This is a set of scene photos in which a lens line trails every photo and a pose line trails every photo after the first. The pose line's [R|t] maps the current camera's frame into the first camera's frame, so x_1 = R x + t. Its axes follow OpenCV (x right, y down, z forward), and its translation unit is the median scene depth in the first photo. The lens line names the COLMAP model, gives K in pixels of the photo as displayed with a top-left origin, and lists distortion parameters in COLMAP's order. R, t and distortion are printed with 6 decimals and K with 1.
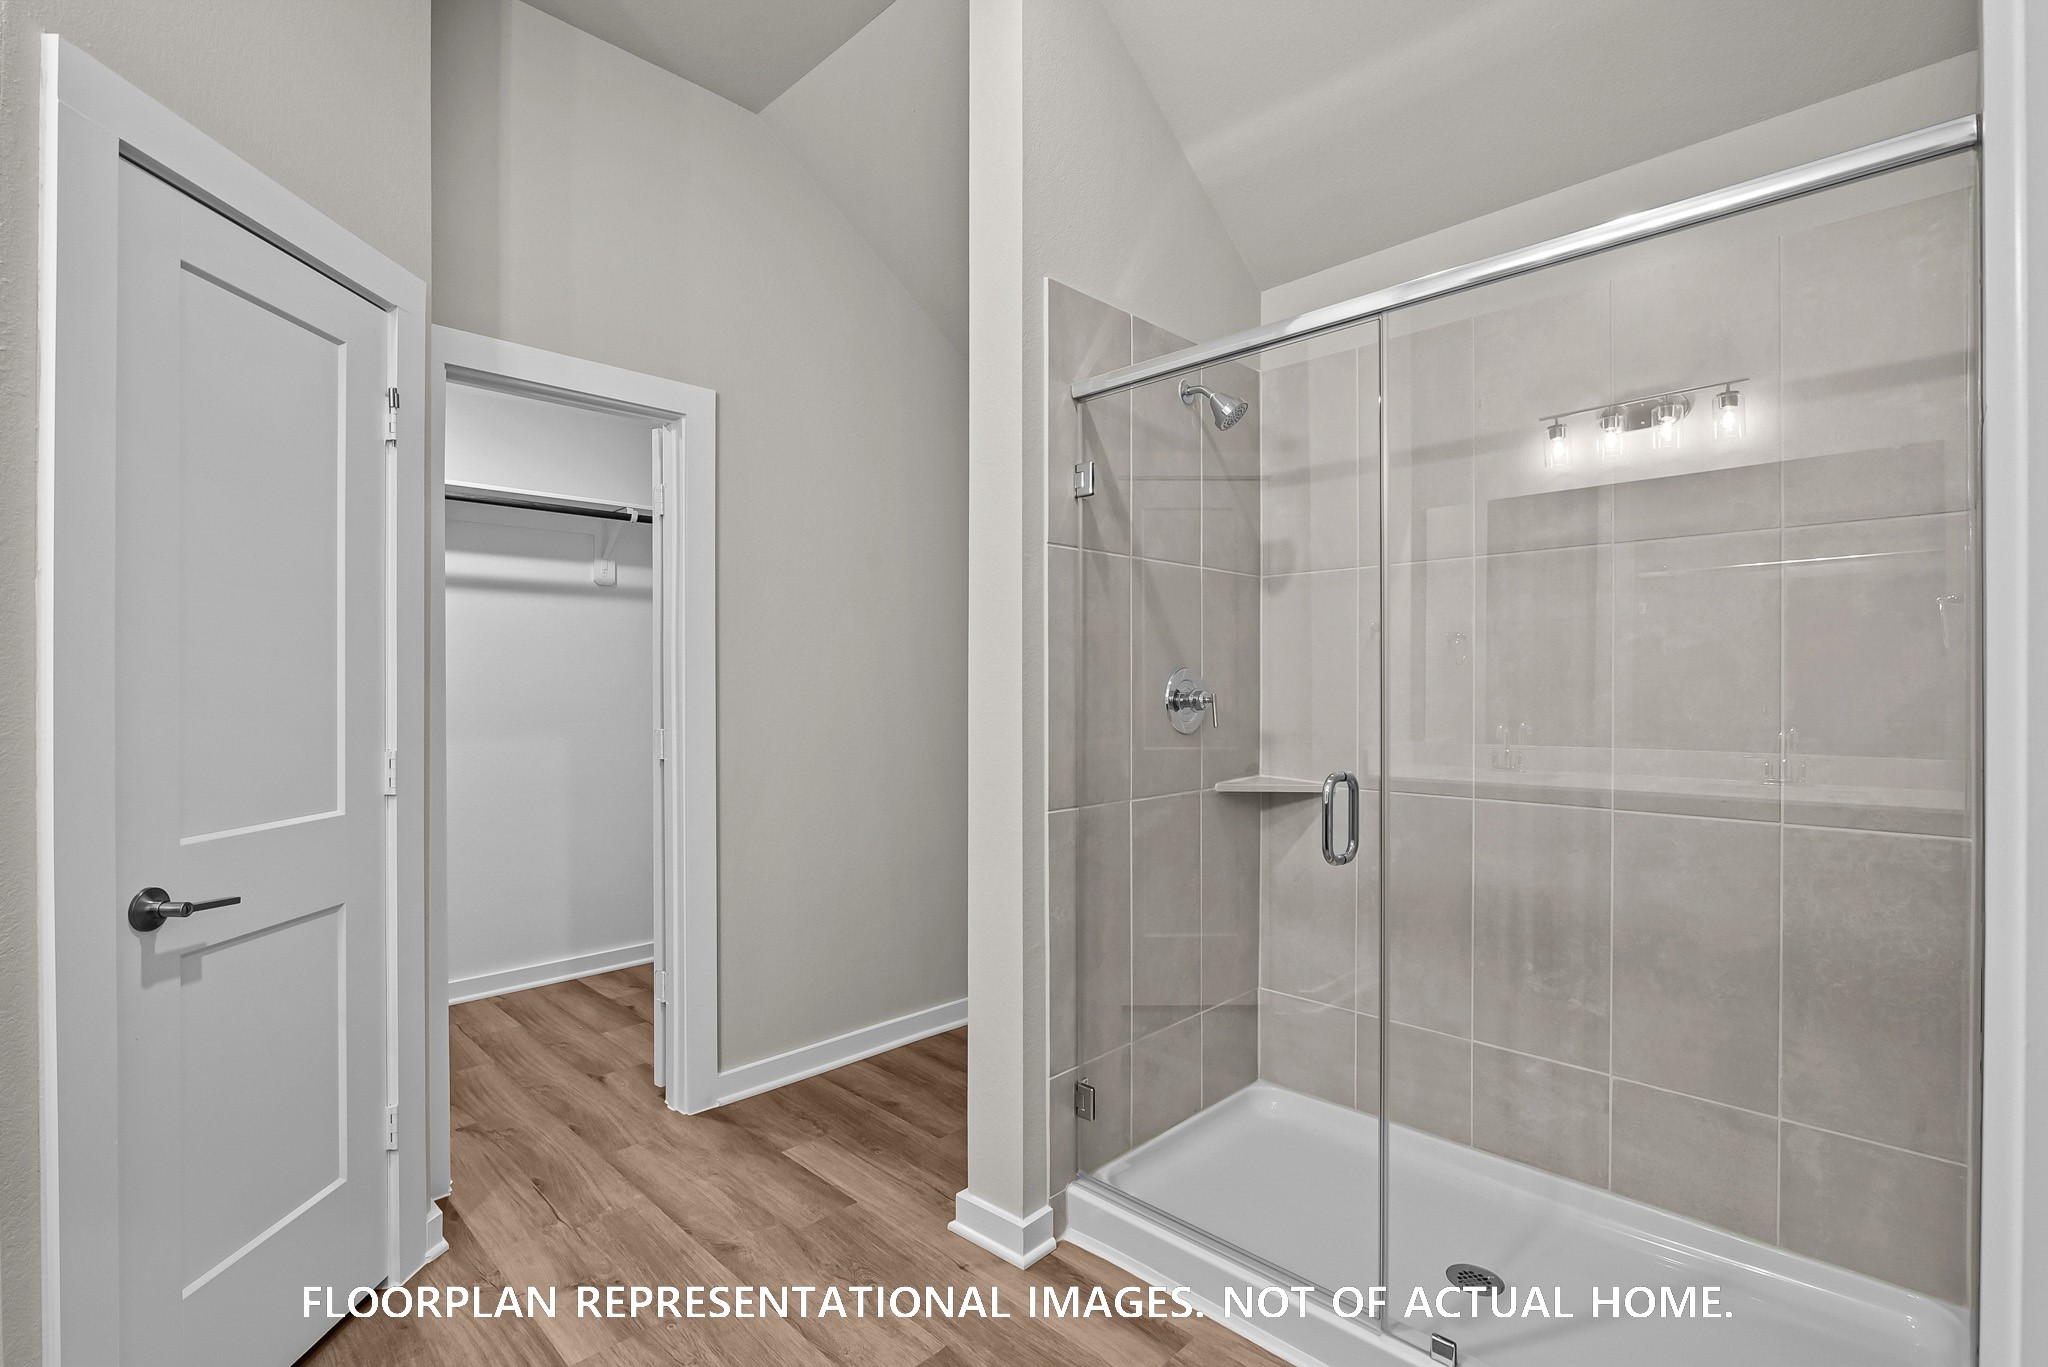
lens RADIAL K [[942.7, 0, 1021.2], [0, 942.7, 688.3], [0, 0, 1]] dist [-0.017119, 0.003300]
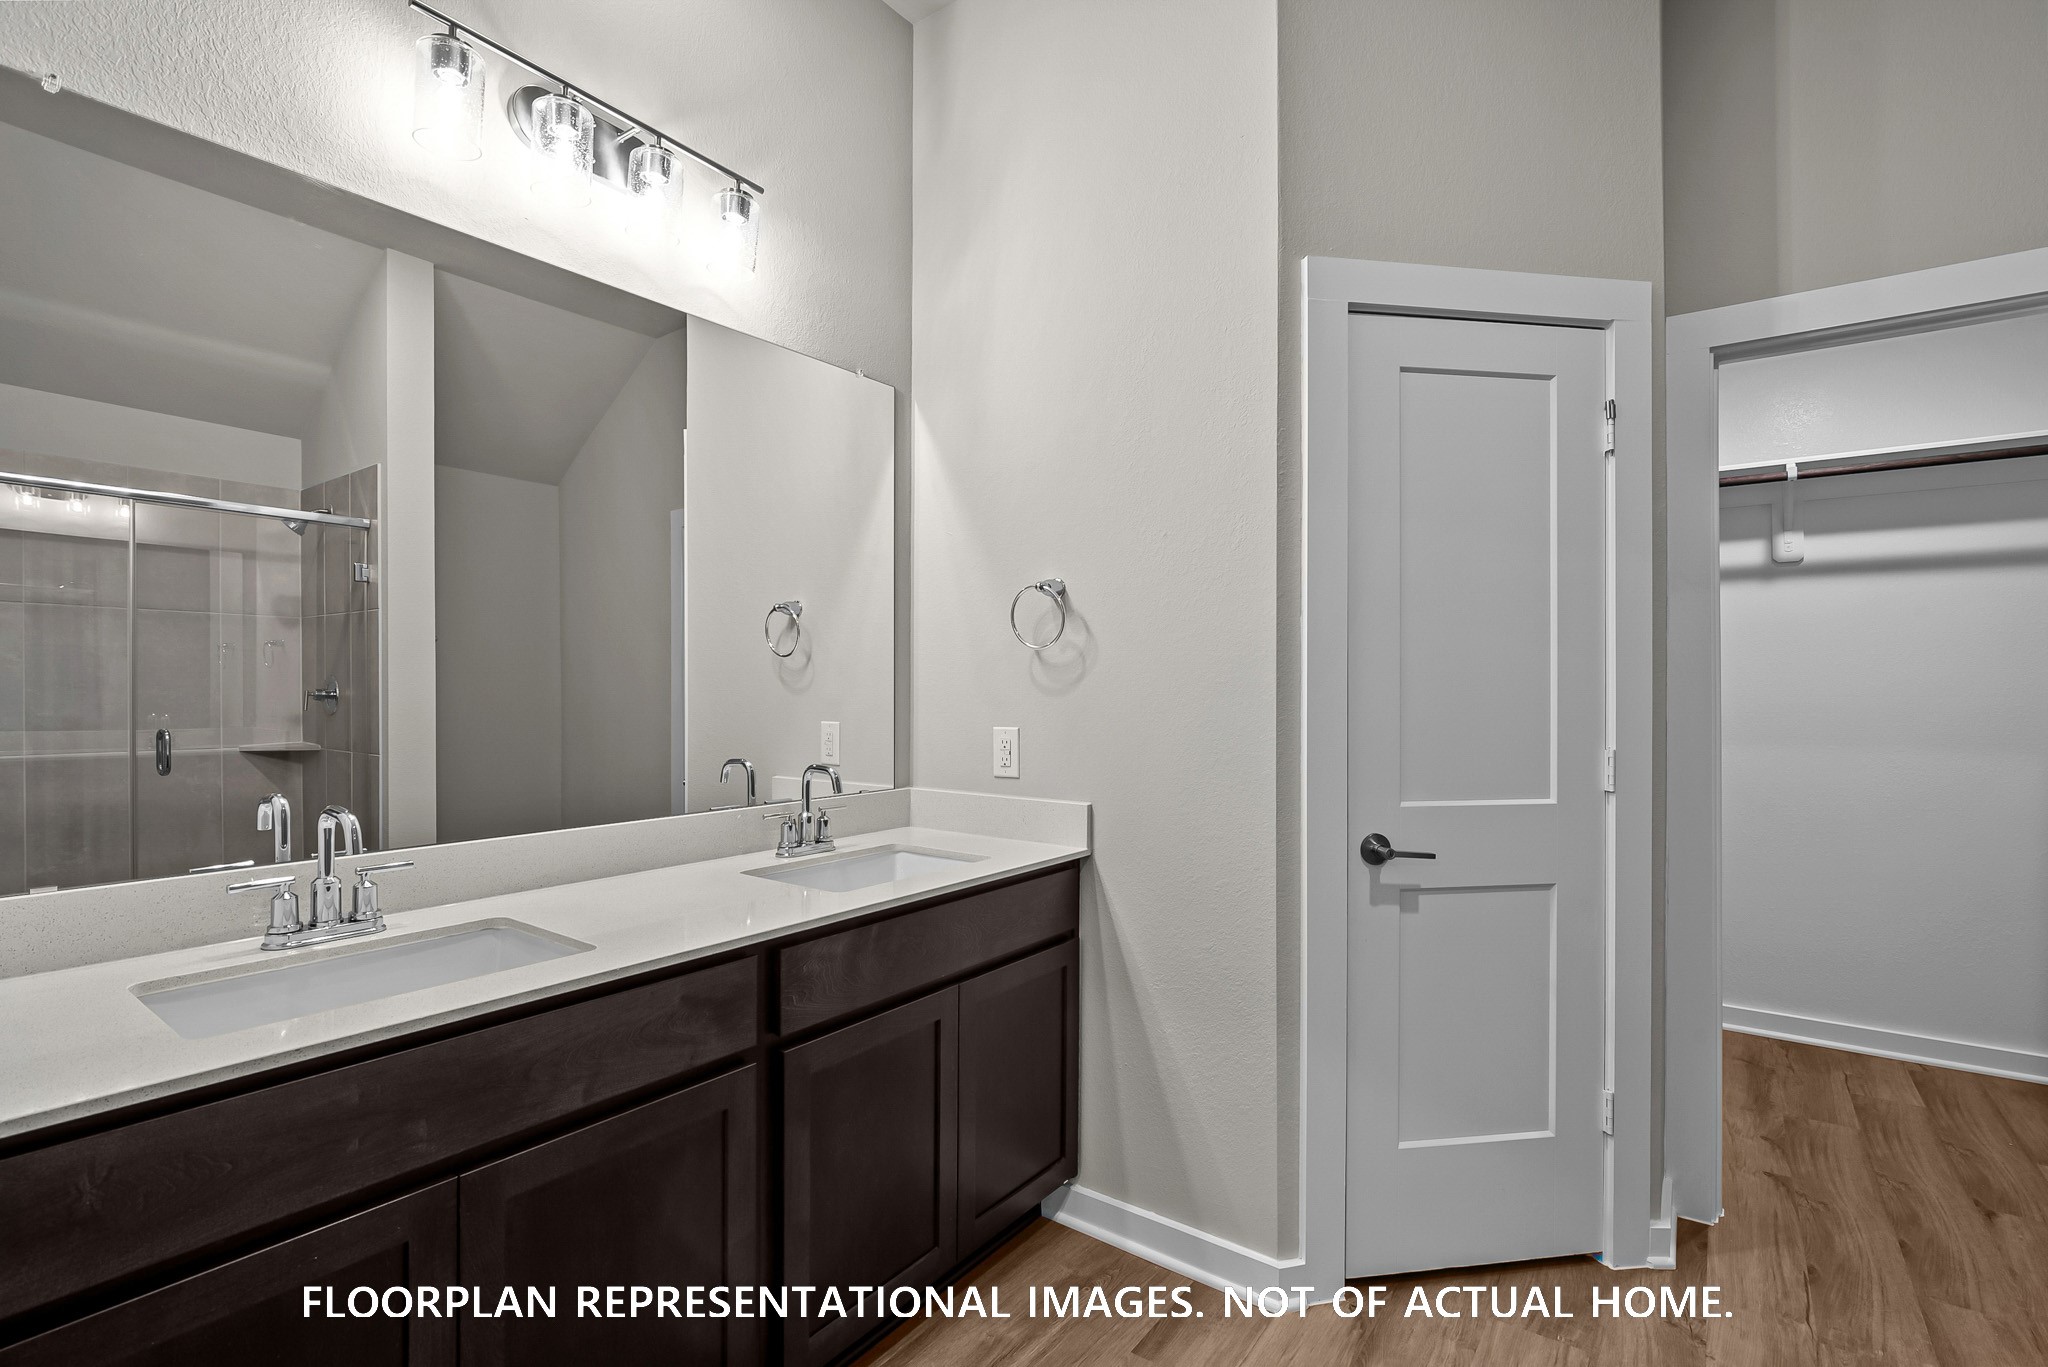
lens RADIAL K [[942.7, 0, 1026.7], [0, 942.7, 683.6], [0, 0, 1]] dist [-0.017119, 0.003300]
pose [[0.151827, -0.002159, -0.988405, 0.209170], [-0.003669, 0.999989, -0.002748, -0.000655], [0.988400, 0.004044, 0.151818, 0.163570]]
